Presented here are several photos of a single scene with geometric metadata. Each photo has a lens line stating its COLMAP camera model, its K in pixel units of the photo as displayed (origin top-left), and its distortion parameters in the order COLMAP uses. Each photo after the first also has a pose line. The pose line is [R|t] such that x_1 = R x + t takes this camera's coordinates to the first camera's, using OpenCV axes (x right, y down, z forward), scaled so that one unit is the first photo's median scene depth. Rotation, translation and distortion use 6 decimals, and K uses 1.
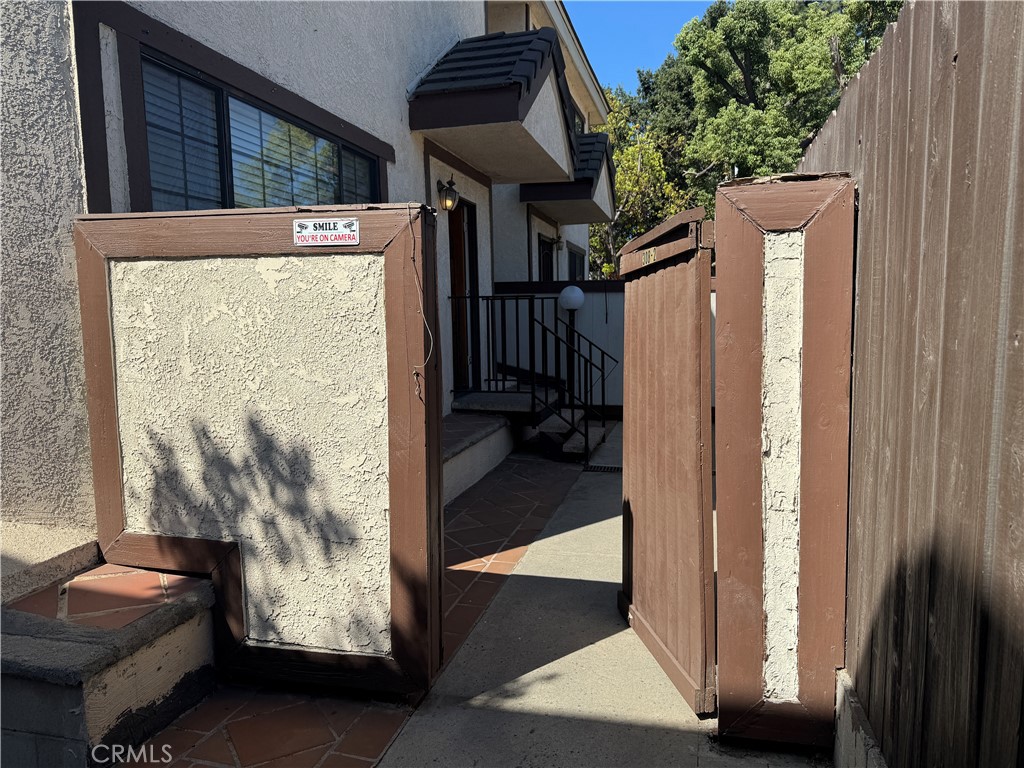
lens RADIAL K [[722.4, 0, 512.3], [0, 722.4, 389.2], [0, 0, 1]] dist [0.058181, -0.003297]
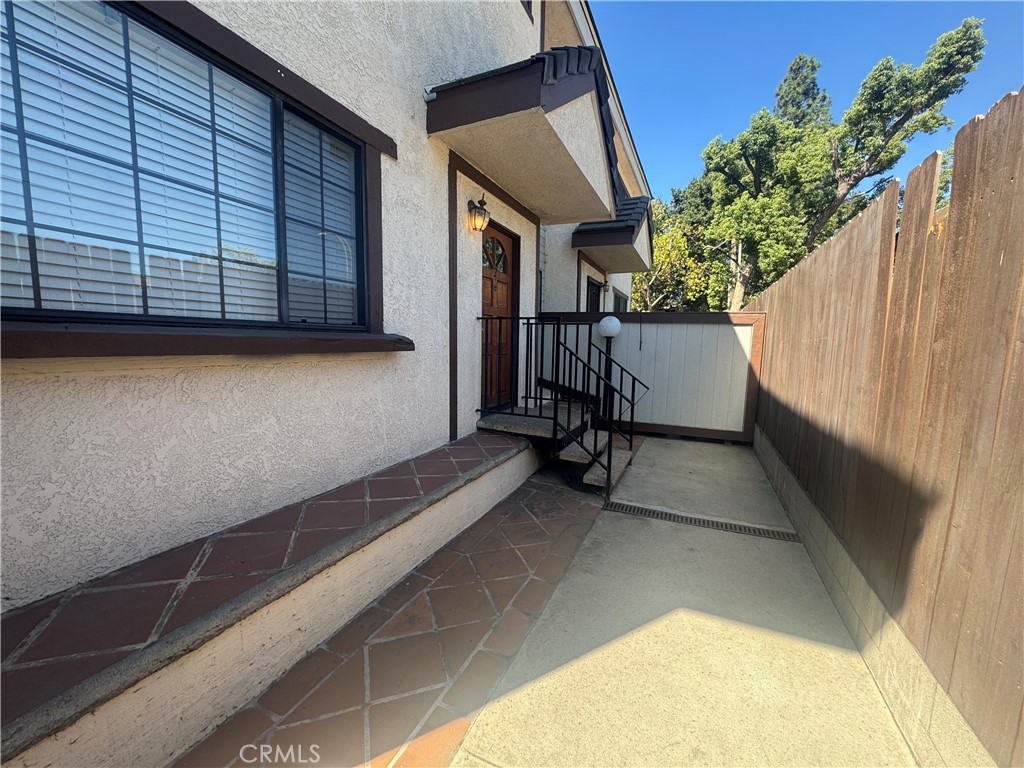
lens RADIAL K [[407.4, 0, 508.9], [0, 407.4, 381.8], [0, 0, 1]] dist [0.001853, 0.000413]
pose [[0.981630, 0.055157, -0.182647, 0.026009], [-0.055841, 0.998439, 0.001400, -0.016830], [0.182439, 0.008824, 0.983178, 0.181413]]
